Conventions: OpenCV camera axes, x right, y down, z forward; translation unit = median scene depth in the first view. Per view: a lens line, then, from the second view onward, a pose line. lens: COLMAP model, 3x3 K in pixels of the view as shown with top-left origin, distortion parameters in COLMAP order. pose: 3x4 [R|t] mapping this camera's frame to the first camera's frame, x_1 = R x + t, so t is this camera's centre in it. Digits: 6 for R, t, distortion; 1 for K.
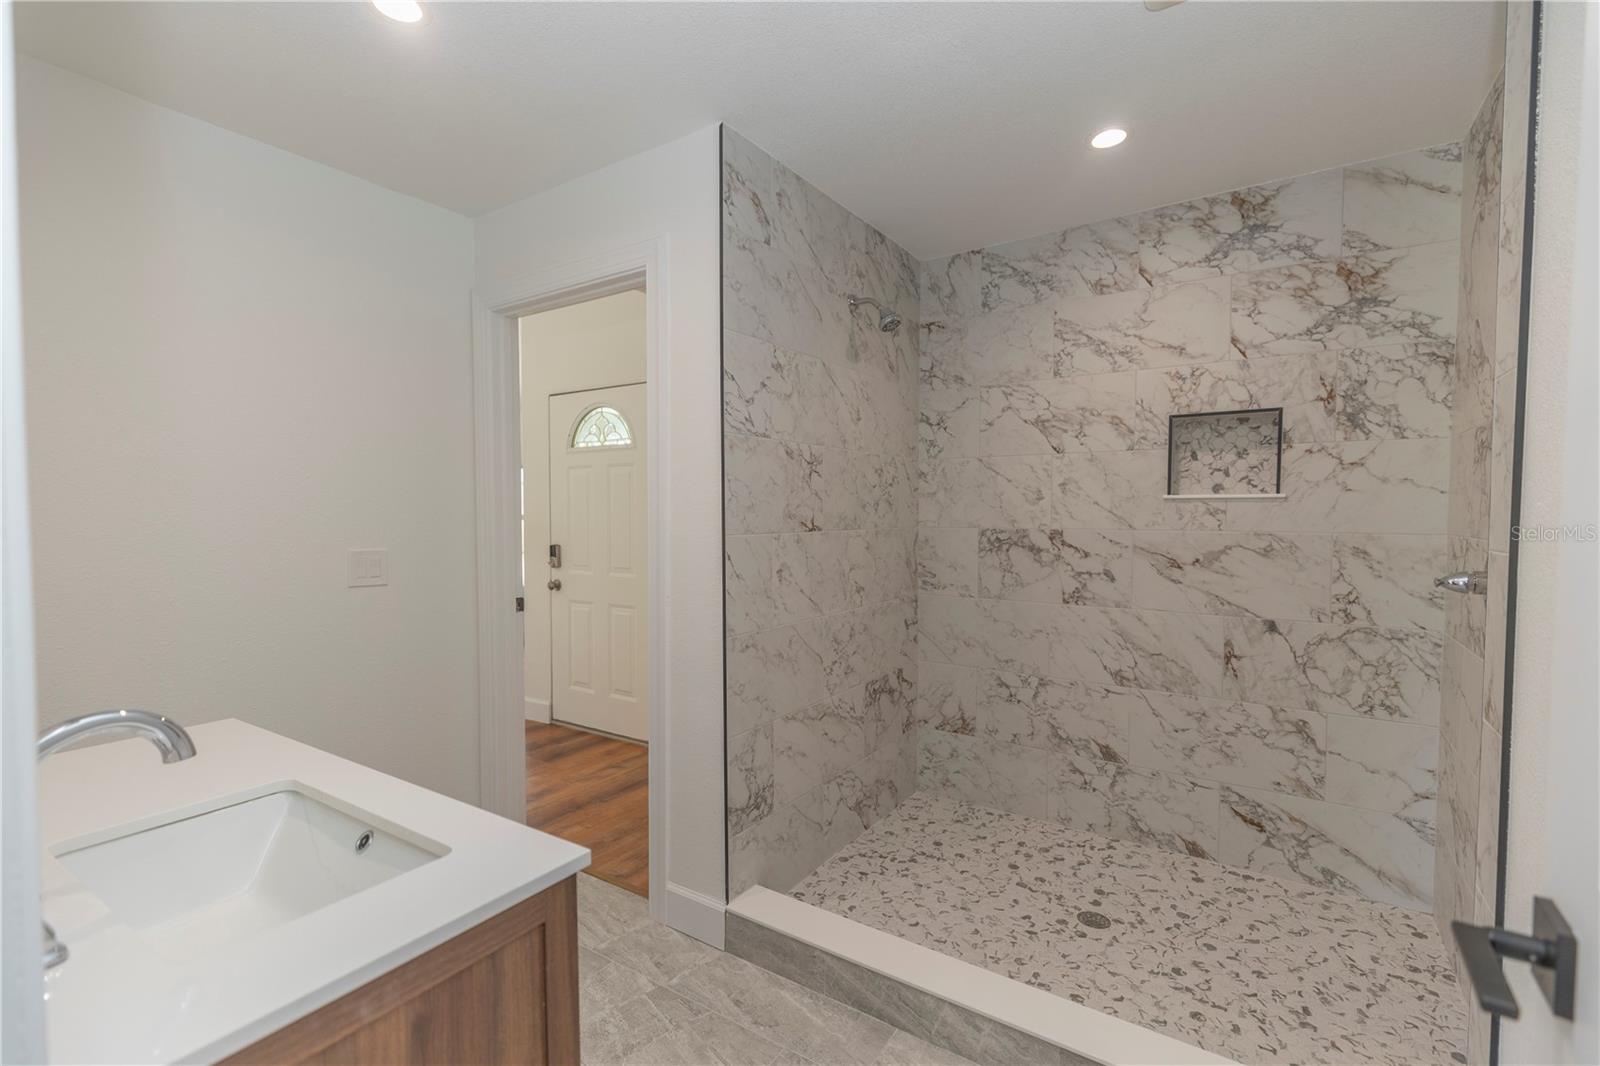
lens RADIAL K [[709.3, 0, 799.3], [0, 709.3, 535.7], [0, 0, 1]] dist [0.002988, 0.001699]
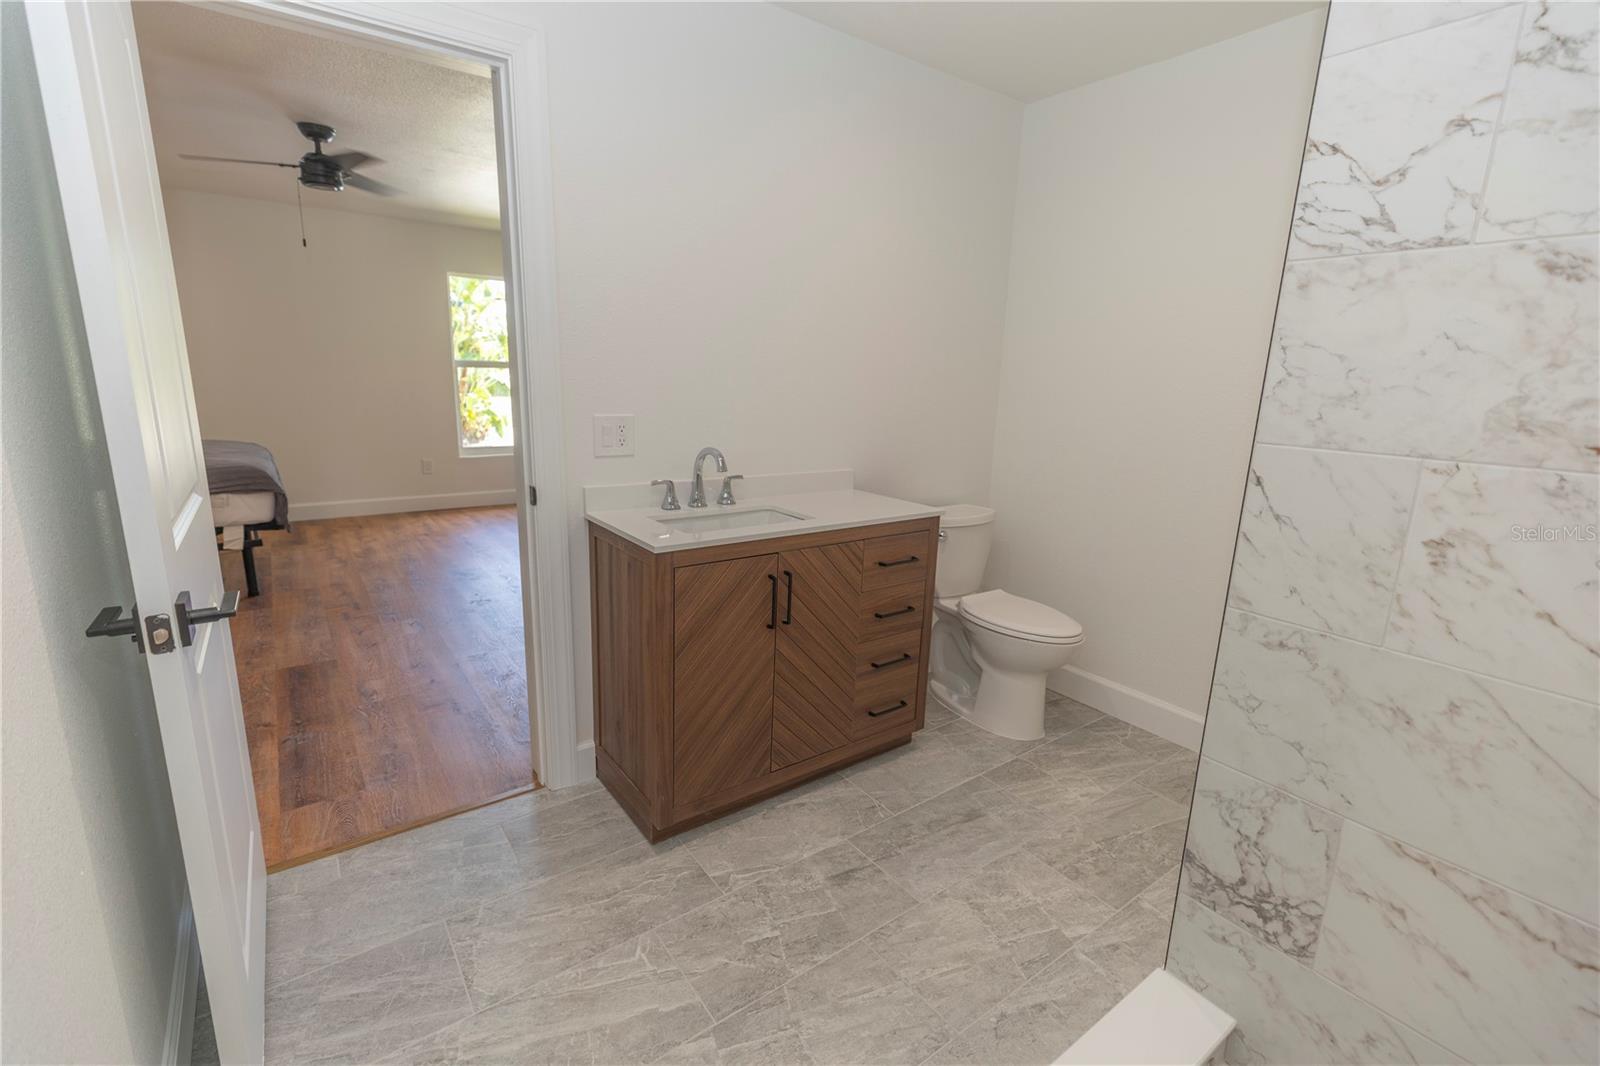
lens RADIAL K [[709.3, 0, 798.0], [0, 709.3, 525.0], [0, 0, 1]] dist [0.002988, 0.001699]
pose [[-0.346450, 0.188545, -0.918925, 0.555774], [-0.063011, 0.972703, 0.223336, -0.039827], [0.935950, 0.135277, -0.325113, 0.786949]]
